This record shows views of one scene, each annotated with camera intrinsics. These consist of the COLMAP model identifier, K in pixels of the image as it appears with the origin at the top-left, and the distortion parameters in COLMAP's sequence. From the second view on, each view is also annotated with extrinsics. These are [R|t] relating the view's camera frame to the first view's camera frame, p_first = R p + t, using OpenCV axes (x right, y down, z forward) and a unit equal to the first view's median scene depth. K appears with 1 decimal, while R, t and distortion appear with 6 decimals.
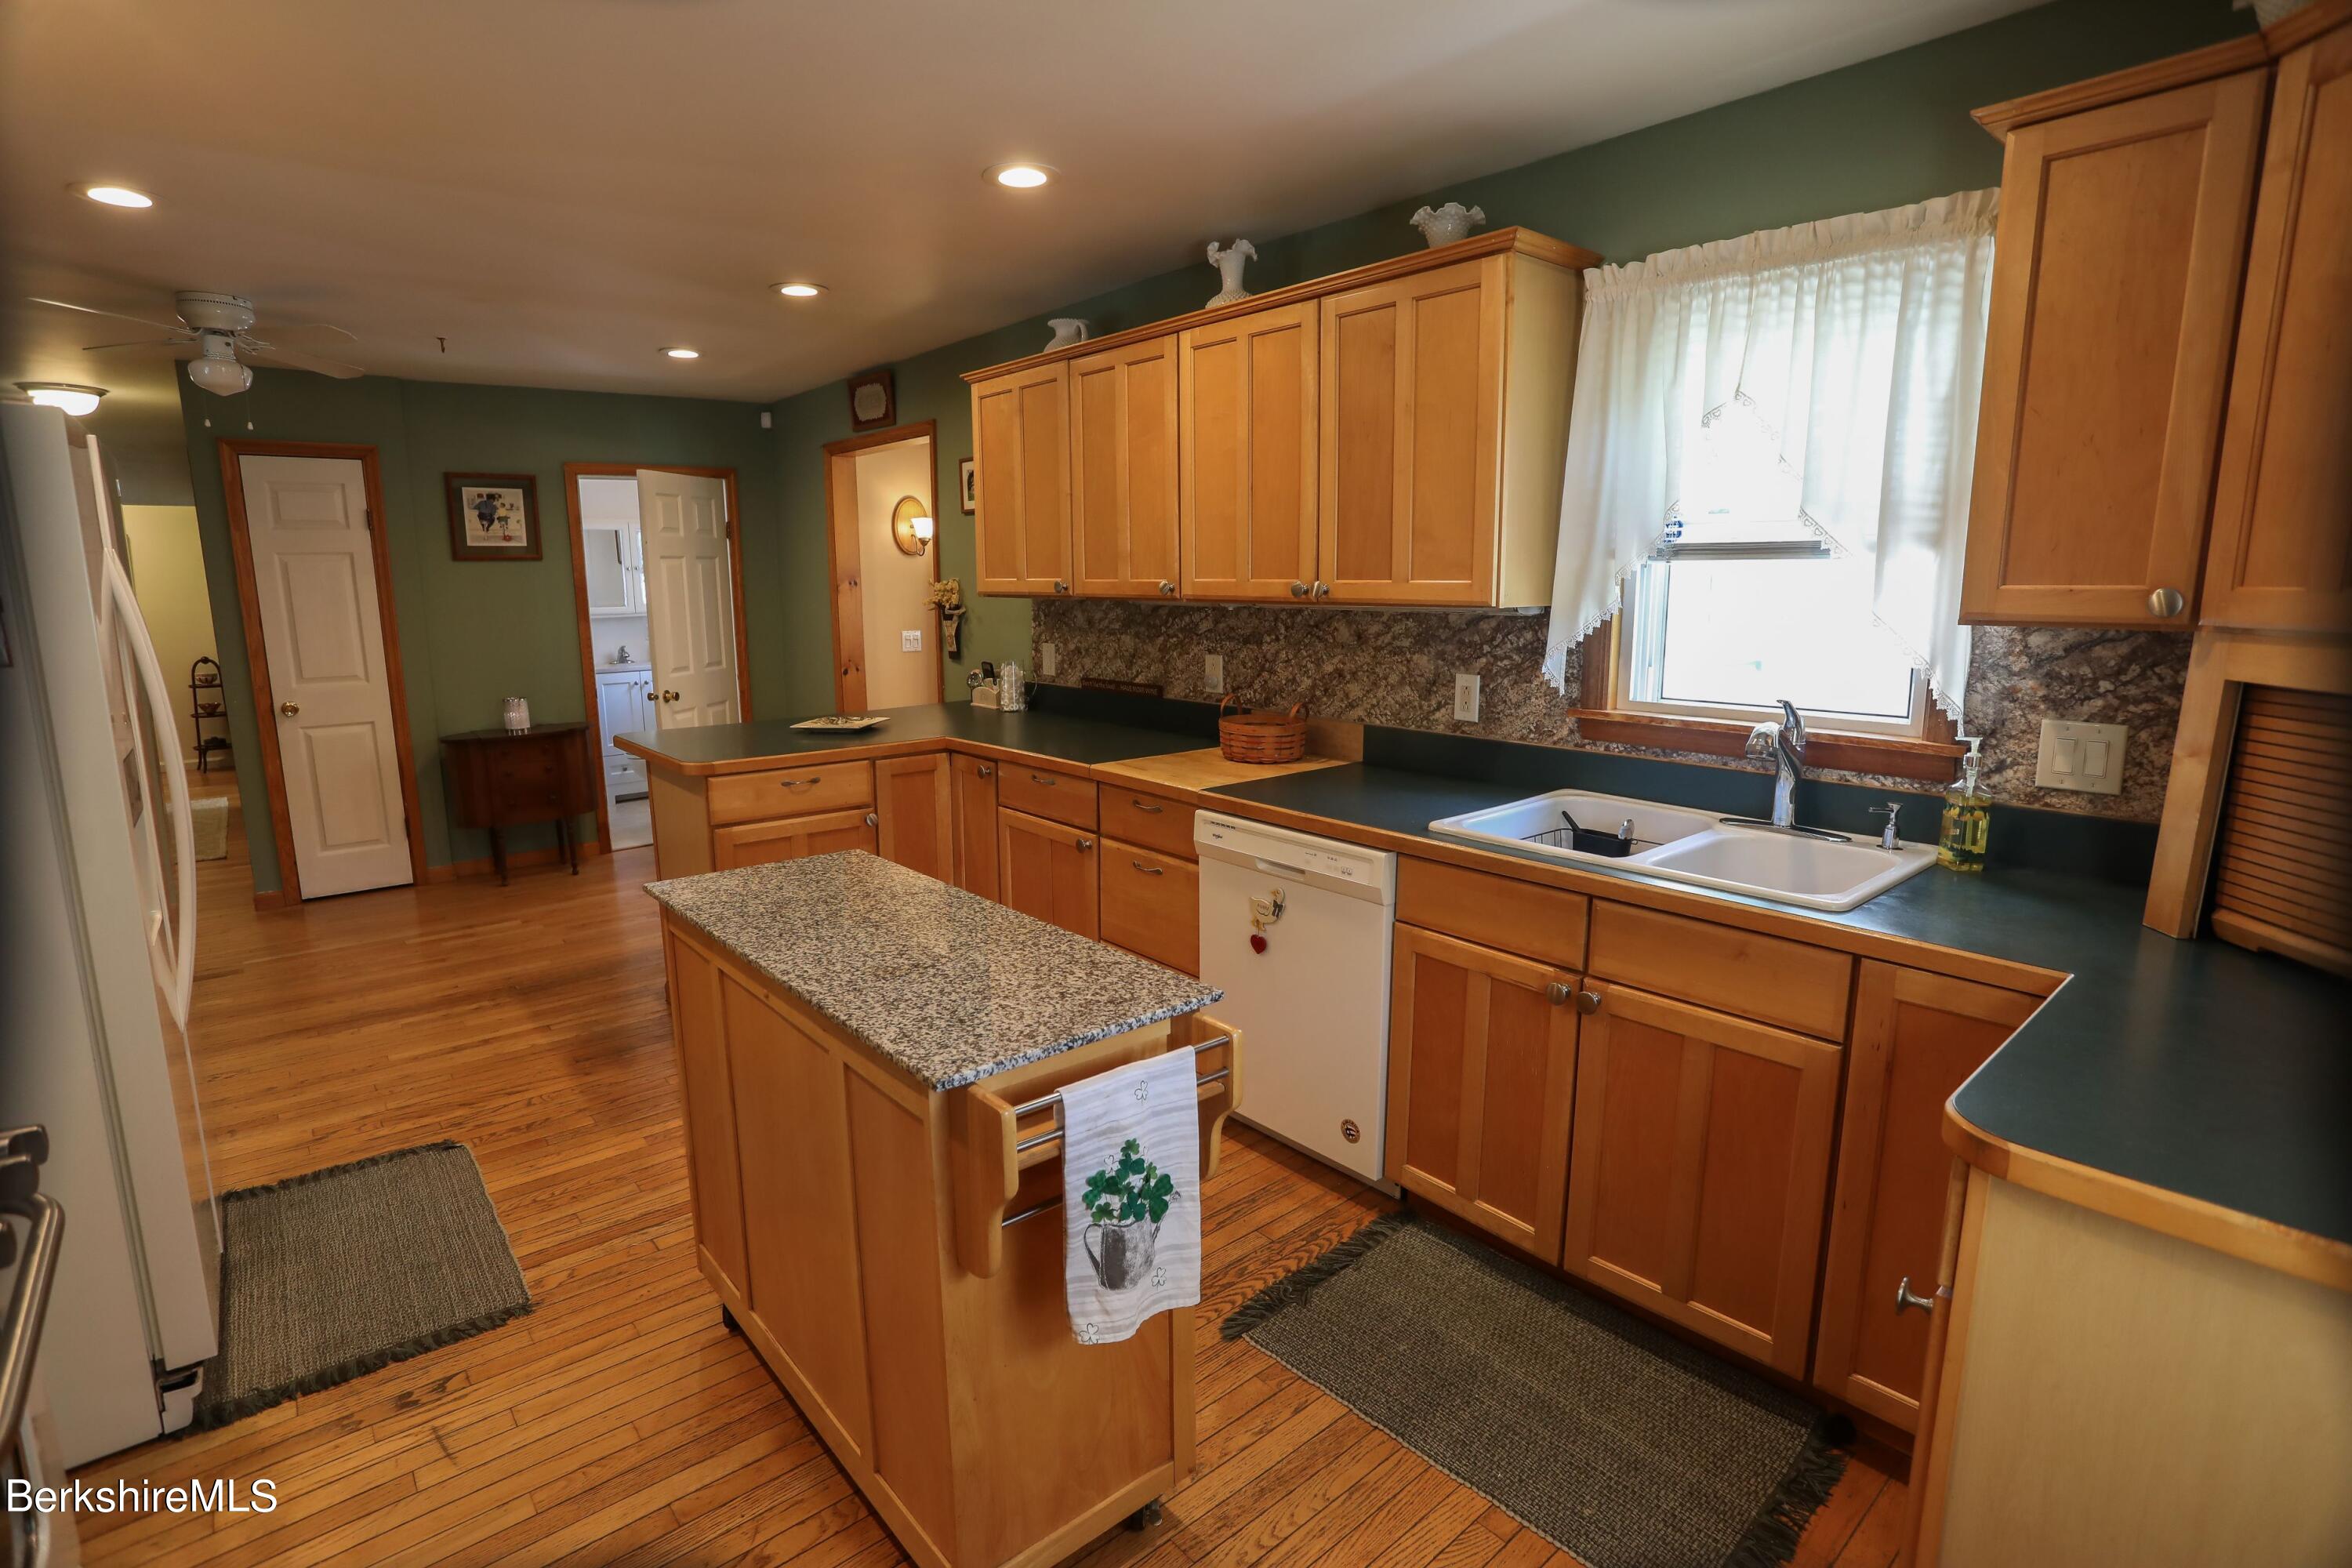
lens RADIAL K [[1149.3, 0, 1176.0], [0, 1149.3, 784.0], [0, 0, 1]] dist [-0.053550, 0.013311]
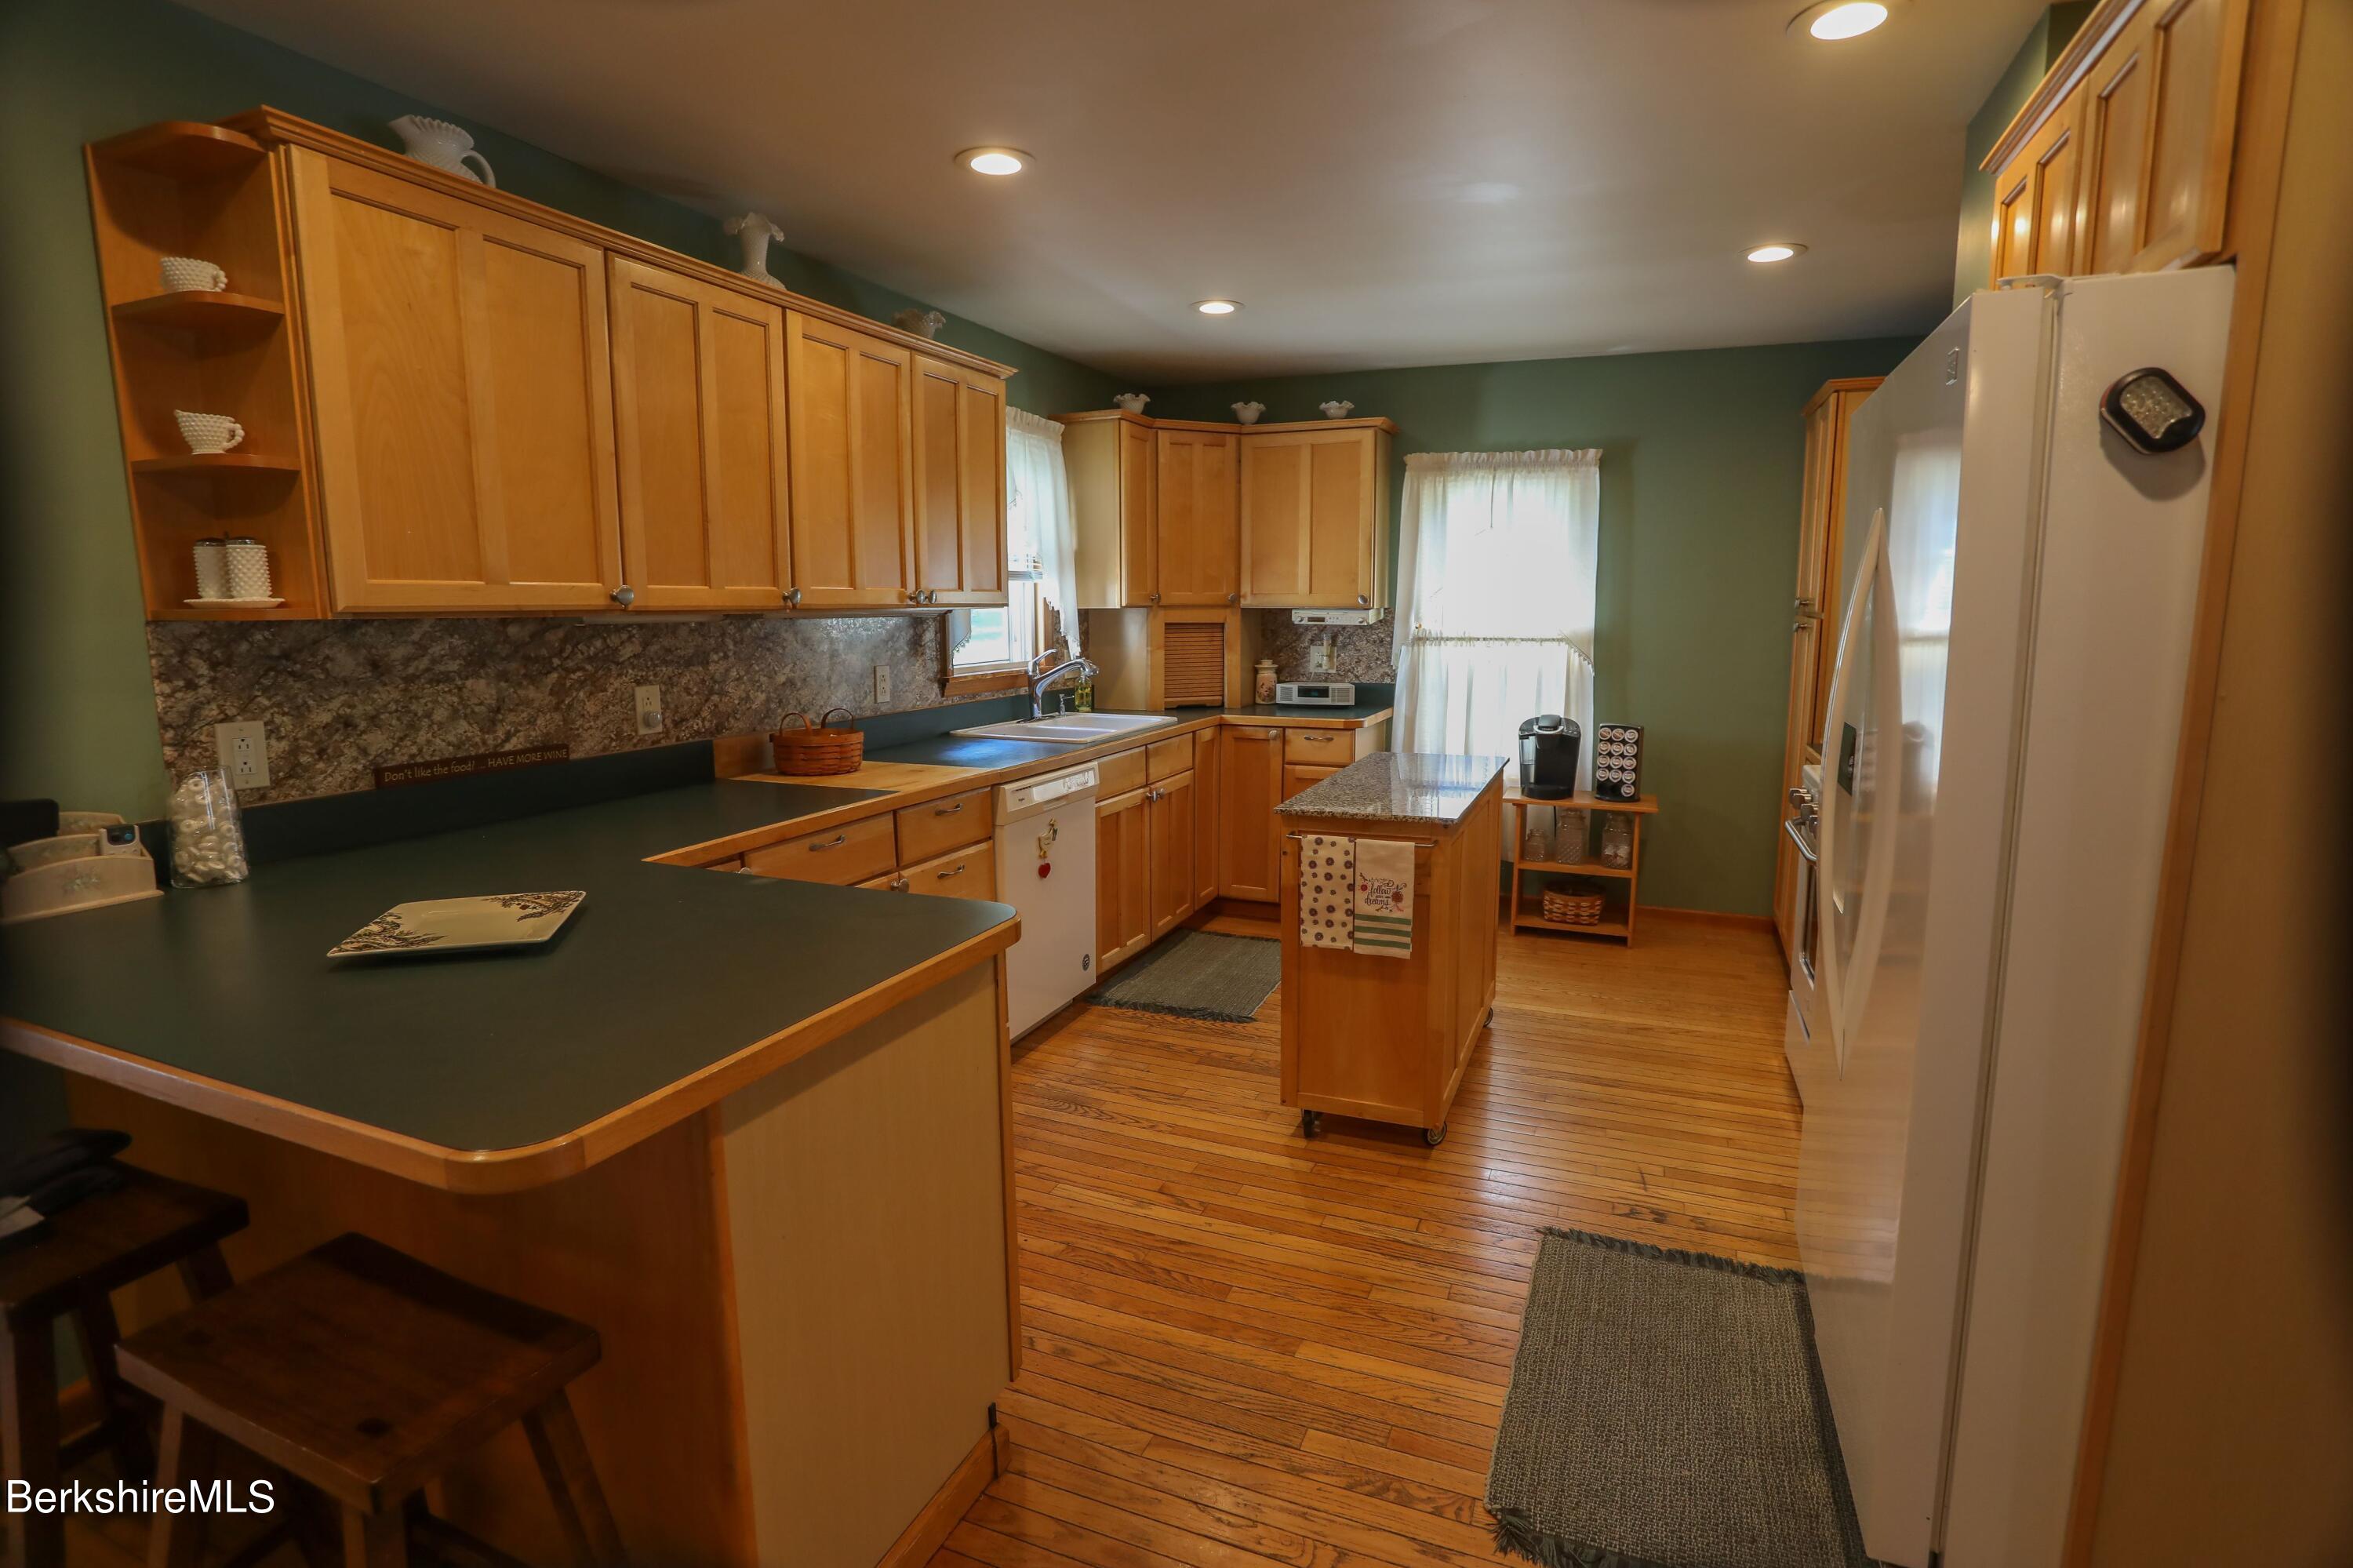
lens RADIAL K [[1151.4, 0, 1177.4], [0, 1151.4, 739.6], [0, 0, 1]] dist [0.029578, 0.000310]
pose [[-0.462249, -0.115431, 0.879205, -0.821351], [0.147090, 0.967775, 0.204394, -0.183437], [-0.874466, 0.223803, -0.430374, 1.024749]]
